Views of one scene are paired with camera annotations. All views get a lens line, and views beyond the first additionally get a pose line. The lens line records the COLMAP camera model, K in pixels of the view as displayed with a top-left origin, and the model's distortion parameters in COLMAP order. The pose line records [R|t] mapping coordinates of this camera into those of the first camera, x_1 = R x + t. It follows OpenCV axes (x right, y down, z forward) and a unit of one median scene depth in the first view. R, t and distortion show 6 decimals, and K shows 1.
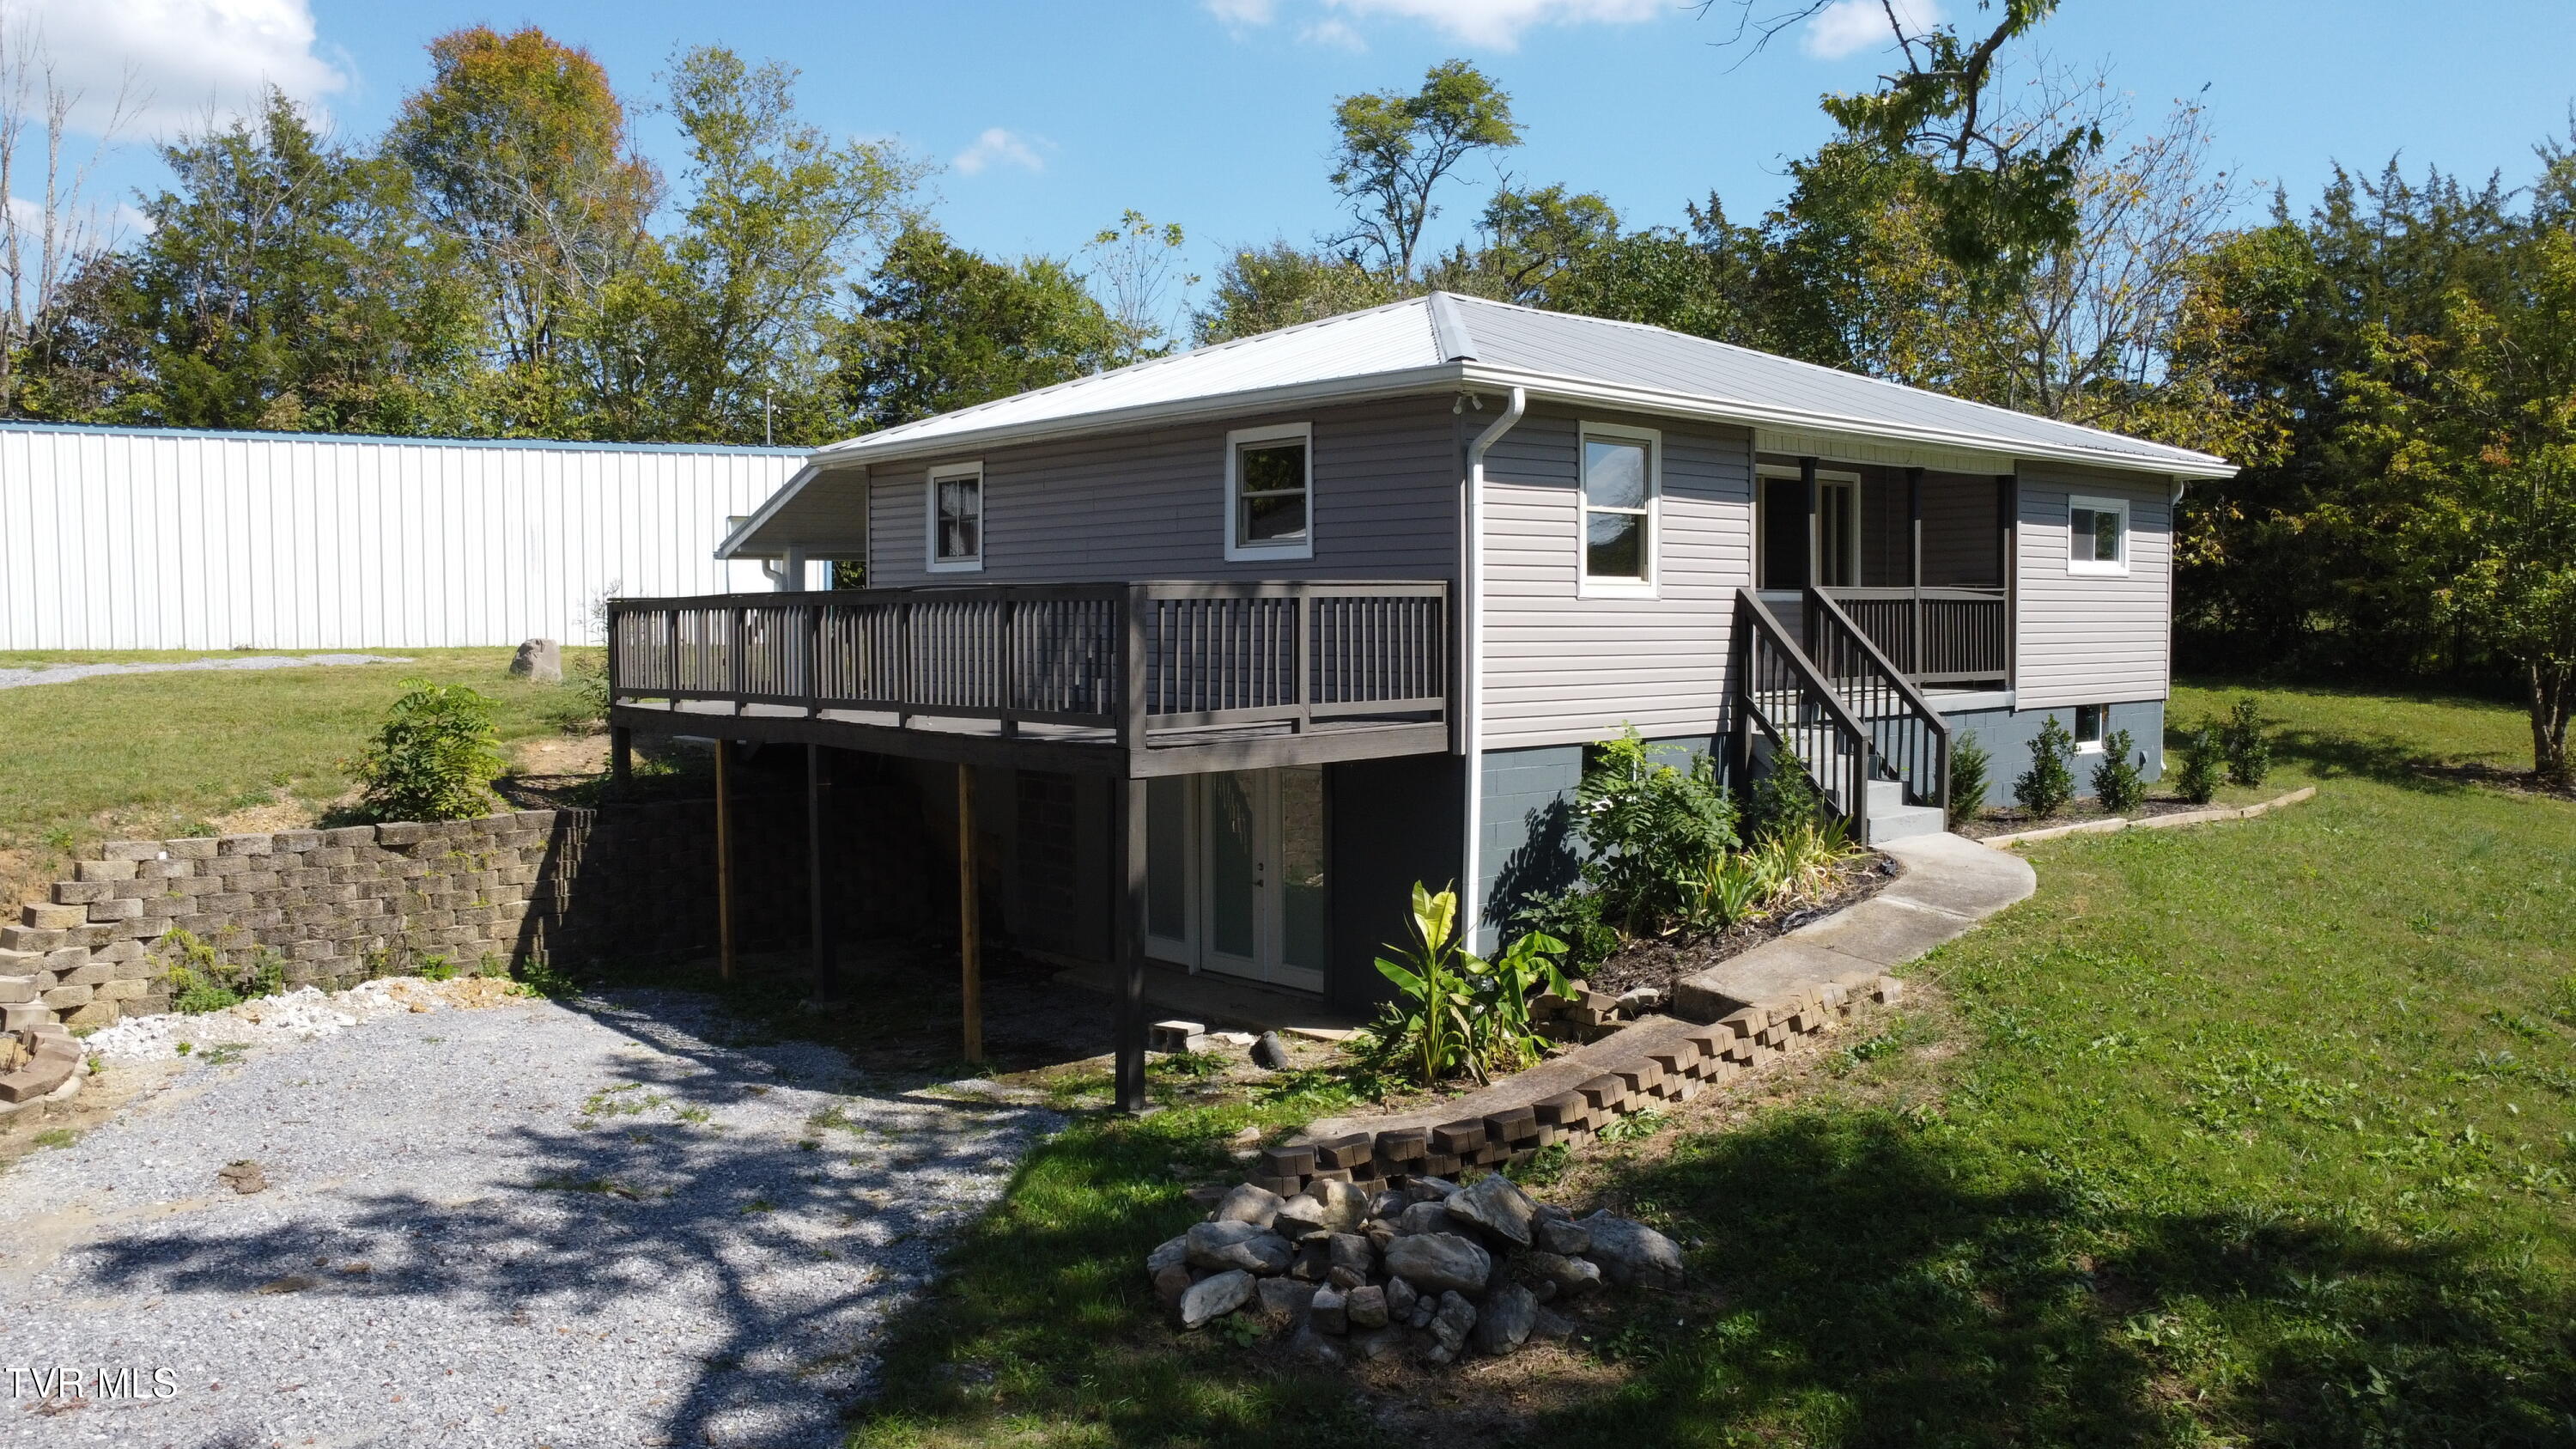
lens RADIAL K [[1858.1, 0, 1288.0], [0, 1858.1, 724.5], [0, 0, 1]] dist [-0.138010, 0.189516]
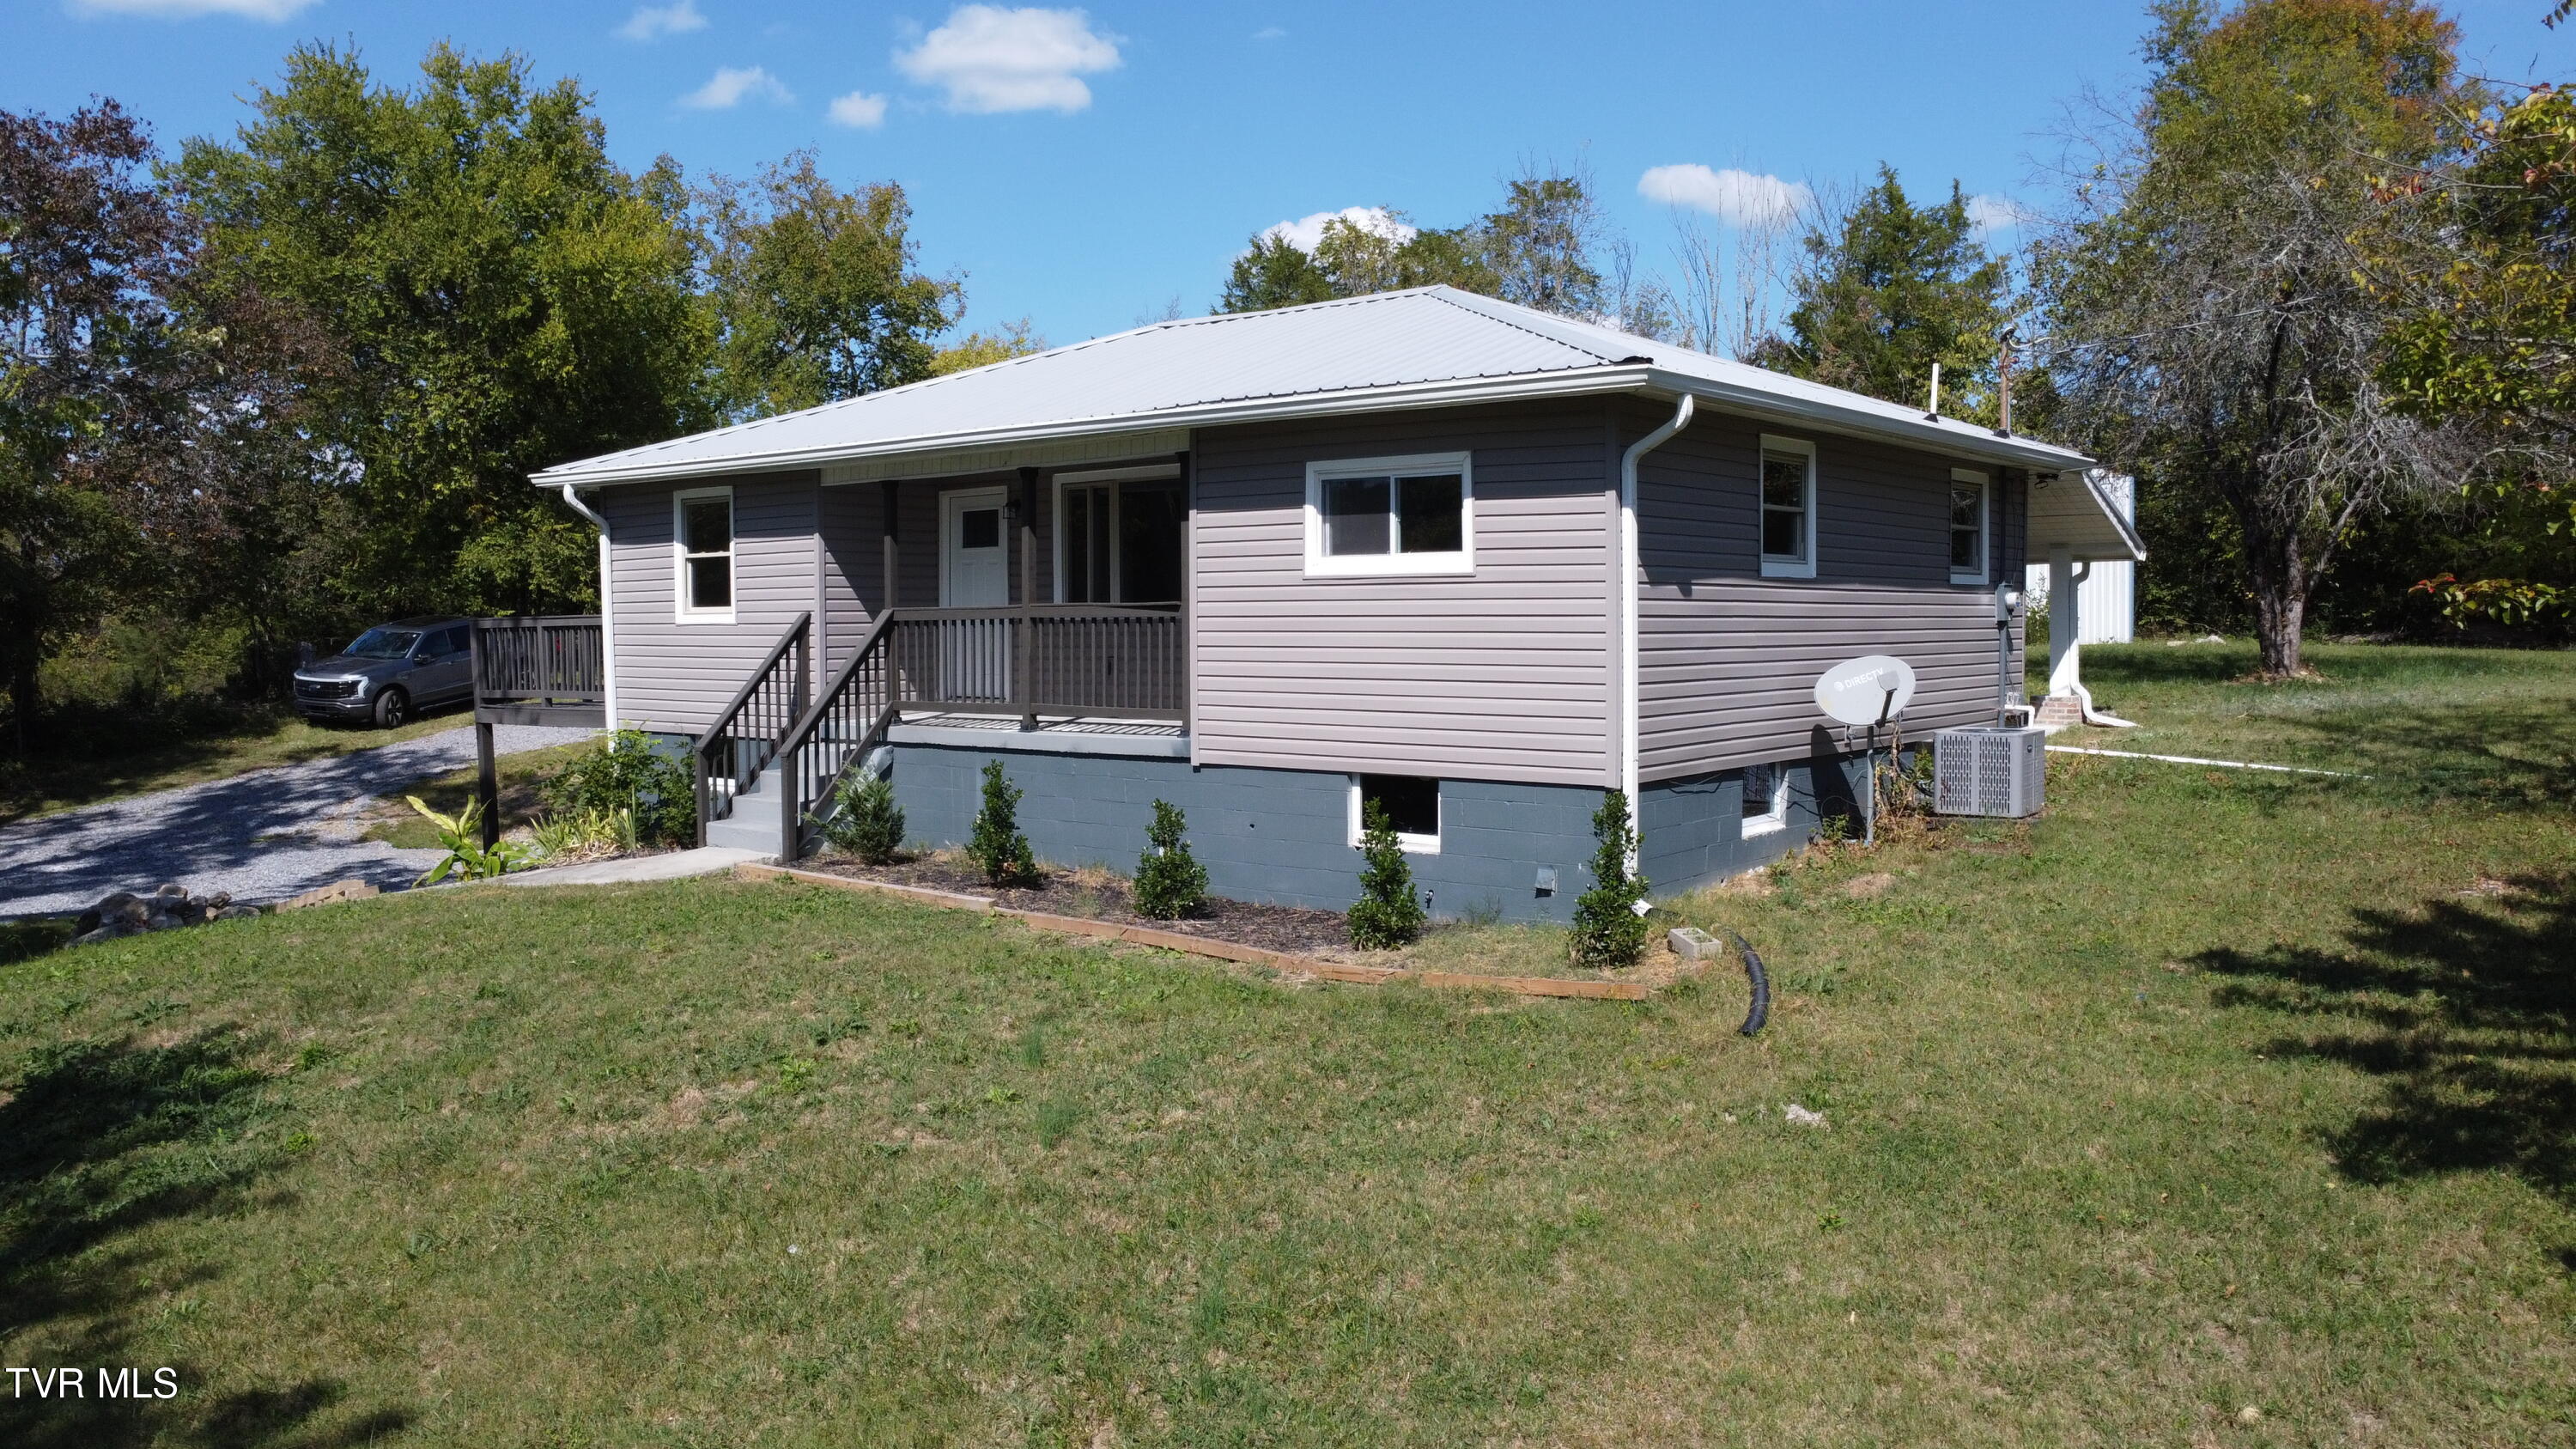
lens RADIAL K [[1919.3, 0, 1283.5], [0, 1919.3, 720.2], [0, 0, 1]] dist [-0.124410, 0.179332]
pose [[0.141773, 0.054878, -0.988377, 1.411676], [-0.055406, 0.997337, 0.047428, -0.077512], [0.988347, 0.048038, 0.144436, 1.100627]]
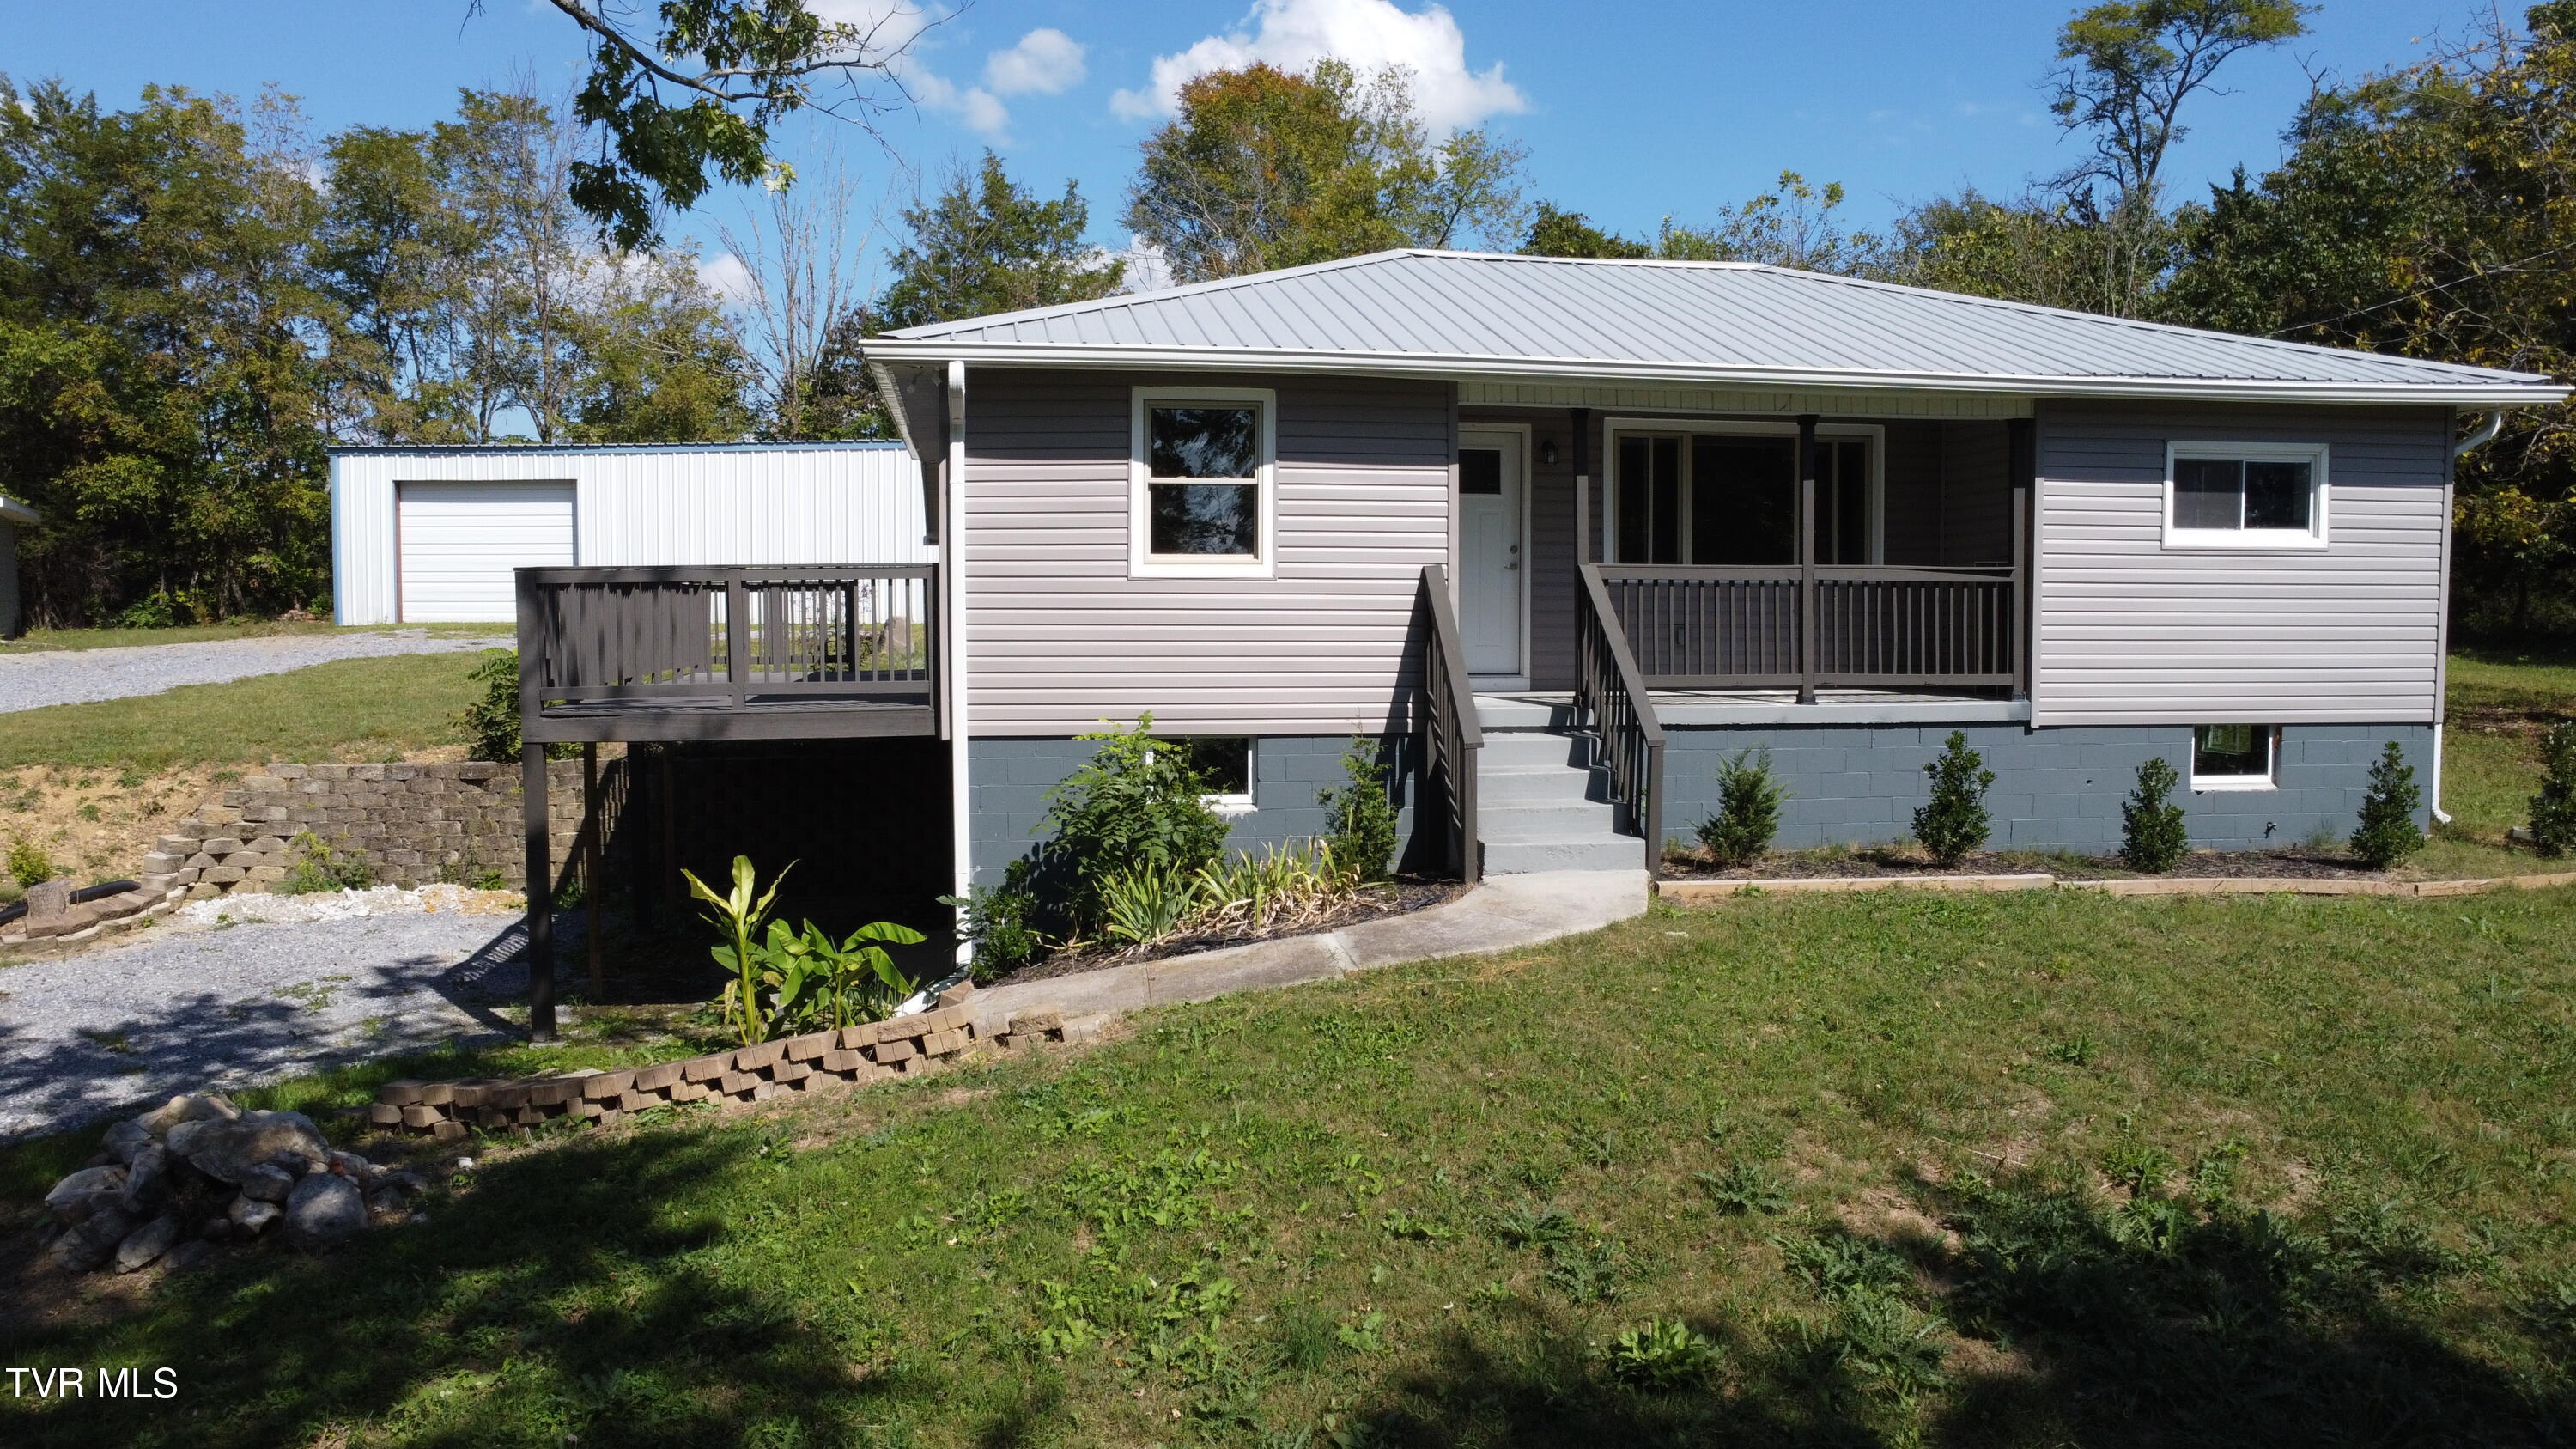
lens RADIAL K [[1869.4, 0, 1331.3], [0, 1869.4, 740.5], [0, 0, 1]] dist [-0.127280, 0.201250]
pose [[0.852767, 0.043683, -0.520461, 0.659266], [-0.036536, 0.999044, 0.023987, -0.011668], [0.521012, -0.001440, 0.853548, 0.231436]]
